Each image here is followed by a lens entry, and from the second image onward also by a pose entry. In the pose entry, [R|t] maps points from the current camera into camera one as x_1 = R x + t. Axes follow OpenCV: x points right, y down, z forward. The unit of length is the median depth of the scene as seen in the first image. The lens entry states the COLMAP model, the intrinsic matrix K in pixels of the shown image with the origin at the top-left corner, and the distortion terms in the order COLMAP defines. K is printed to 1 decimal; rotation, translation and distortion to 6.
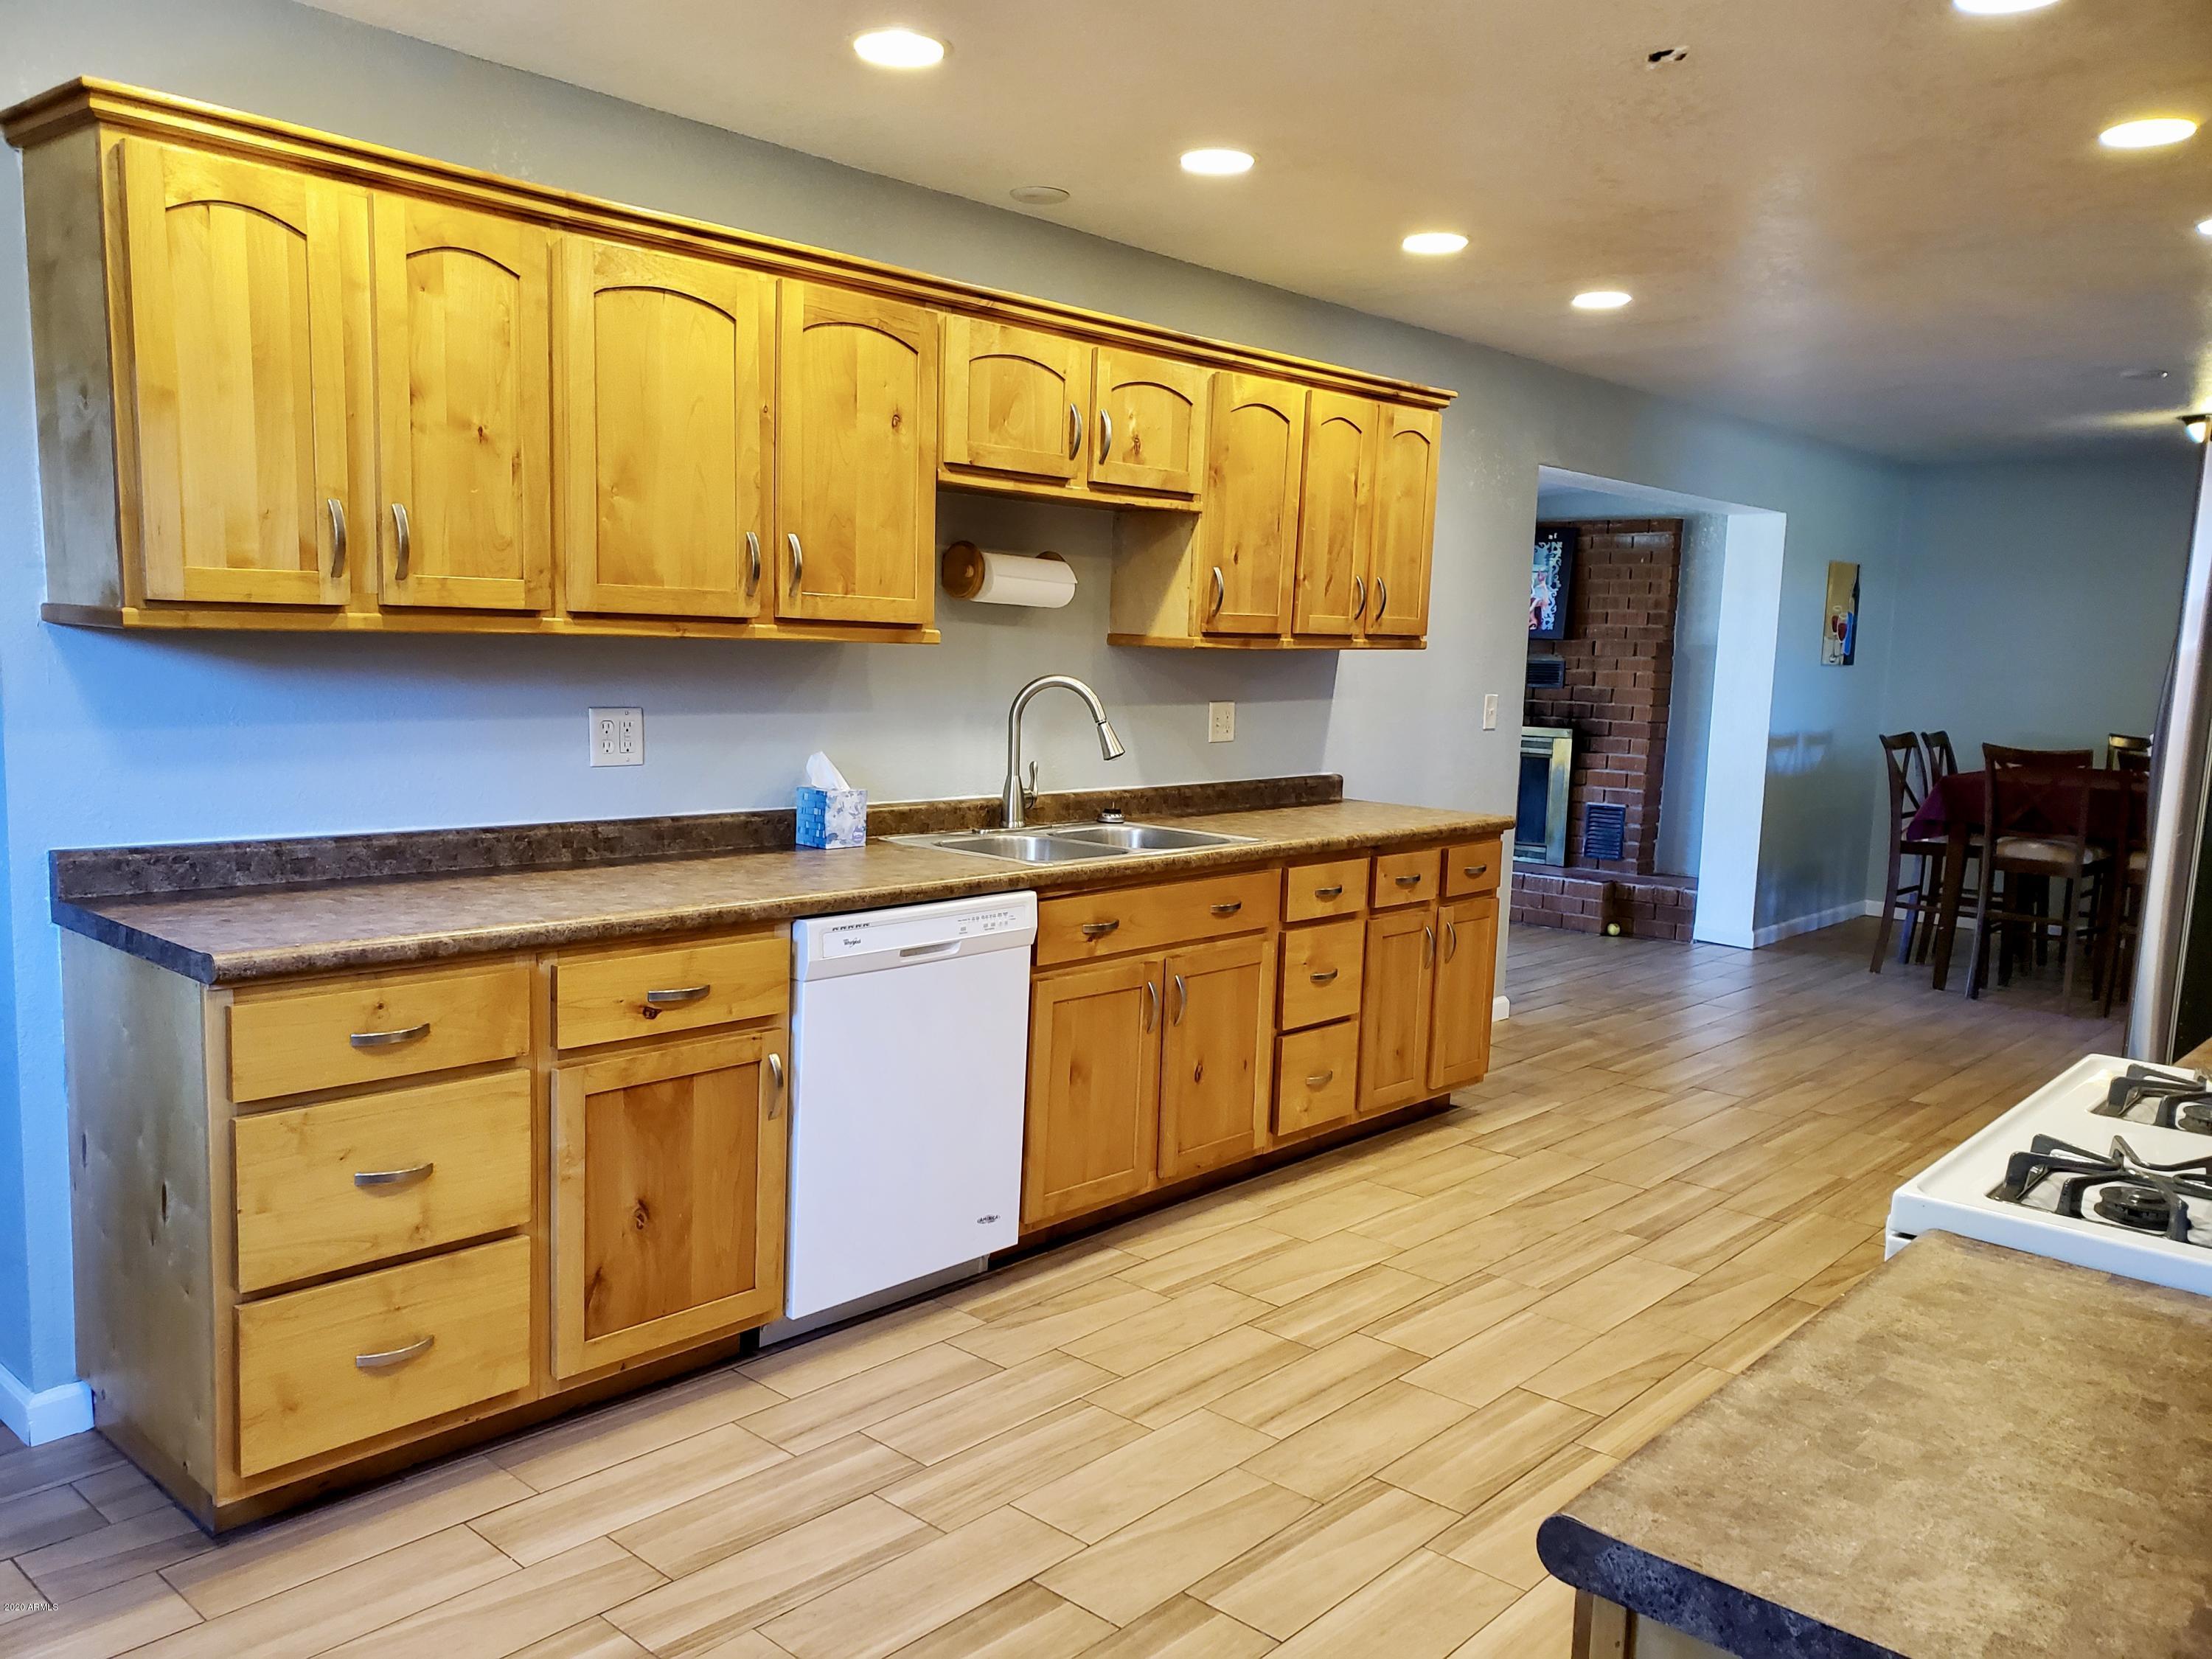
lens RADIAL K [[1731.7, 0, 1091.4], [0, 1731.7, 836.6], [0, 0, 1]] dist [0.014404, 0.000267]
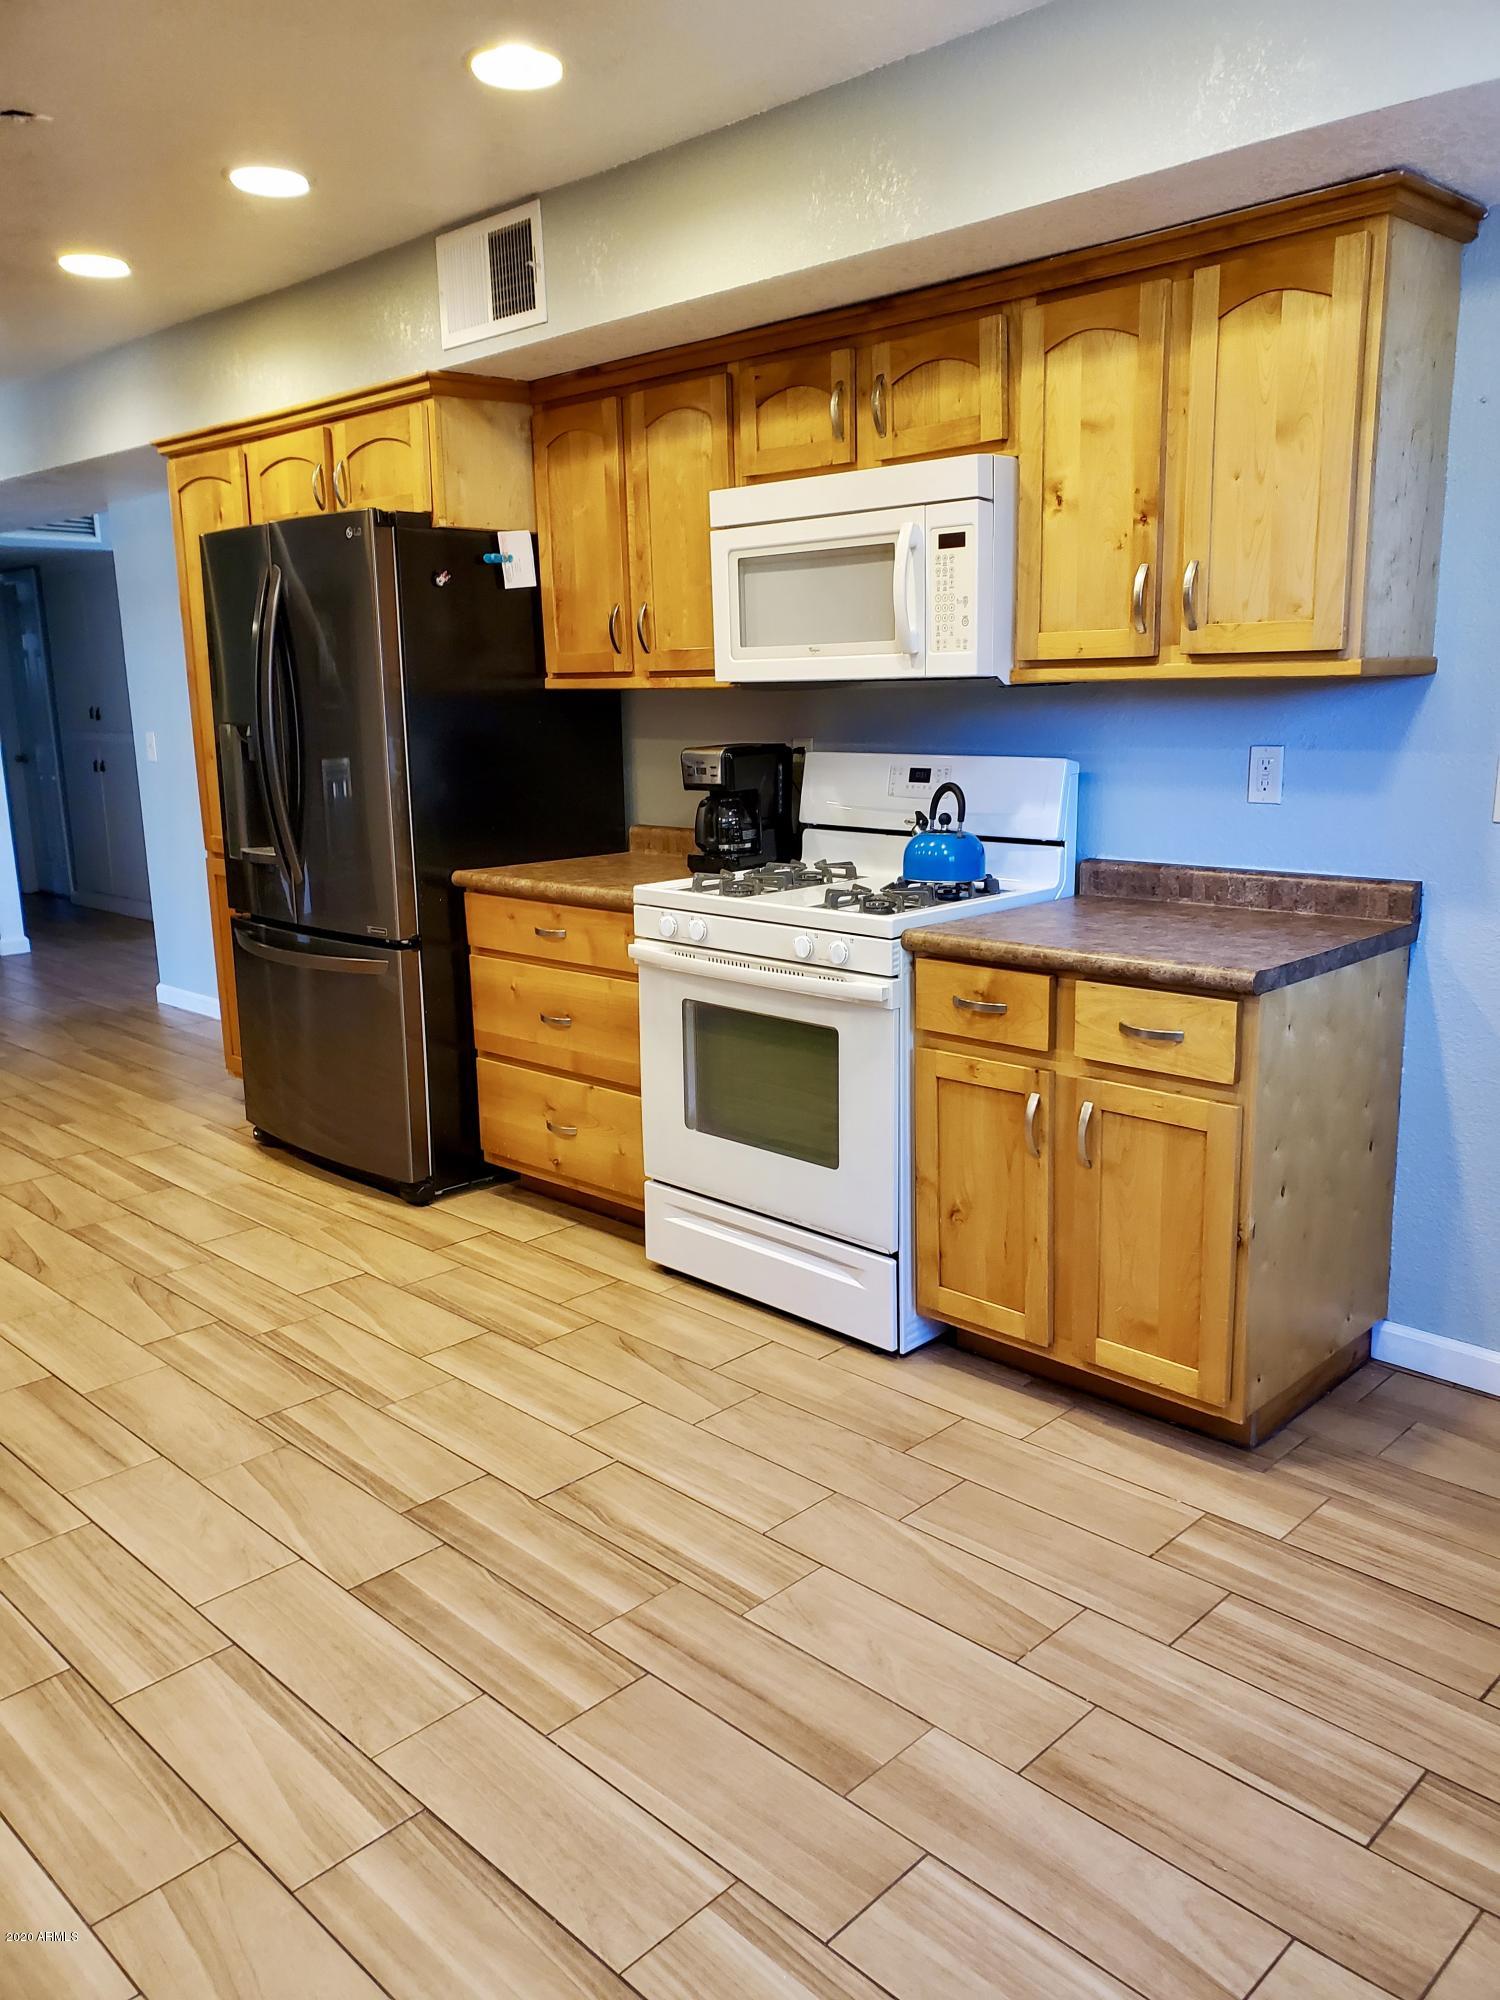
lens RADIAL K [[1565.7, 0, 746.4], [0, 1565.7, 996.8], [0, 0, 1]] dist [0.014404, 0.000267]
pose [[0.056161, -0.238590, 0.969495, -0.679939], [0.140242, 0.963286, 0.228938, -0.081864], [-0.988523, 0.123106, 0.087559, 0.500817]]
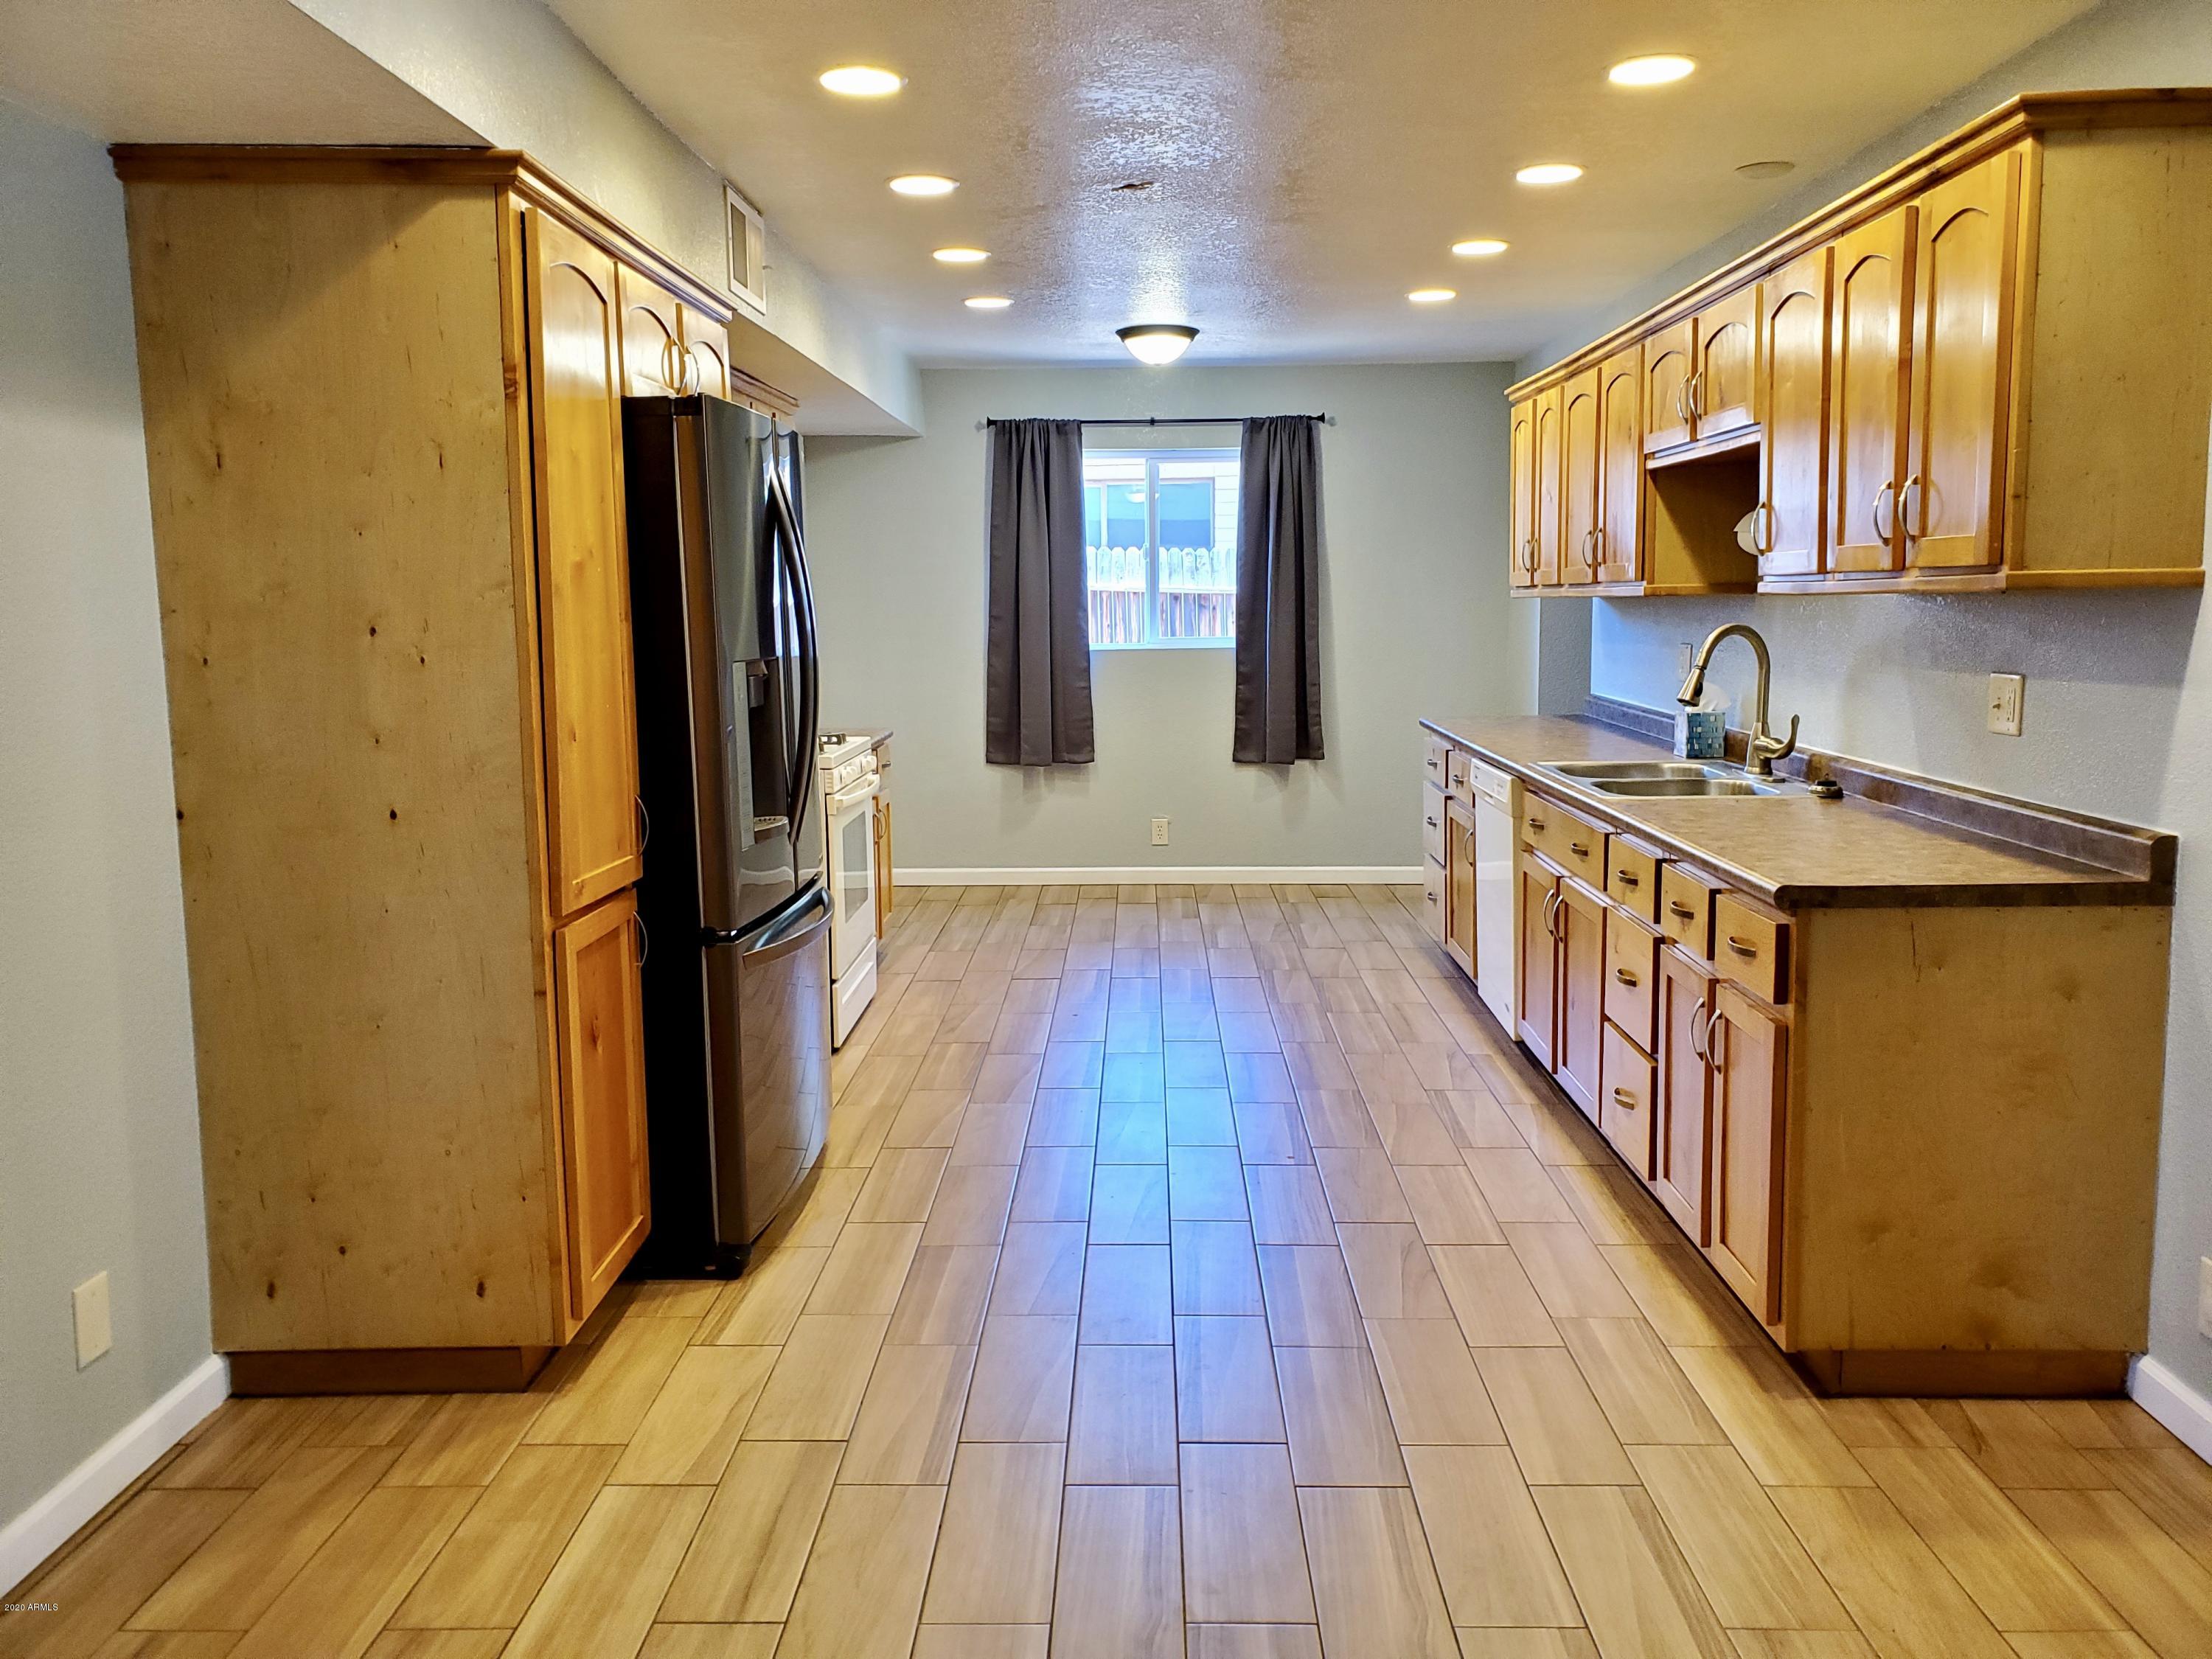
lens RADIAL K [[1731.7, 0, 1104.6], [0, 1731.7, 825.3], [0, 0, 1]] dist [0.014404, 0.000267]
pose [[-0.759556, 0.061542, -0.647524, 1.201281], [-0.090566, 0.975810, 0.198978, -0.190054], [0.644106, 0.209778, -0.735609, 1.978482]]
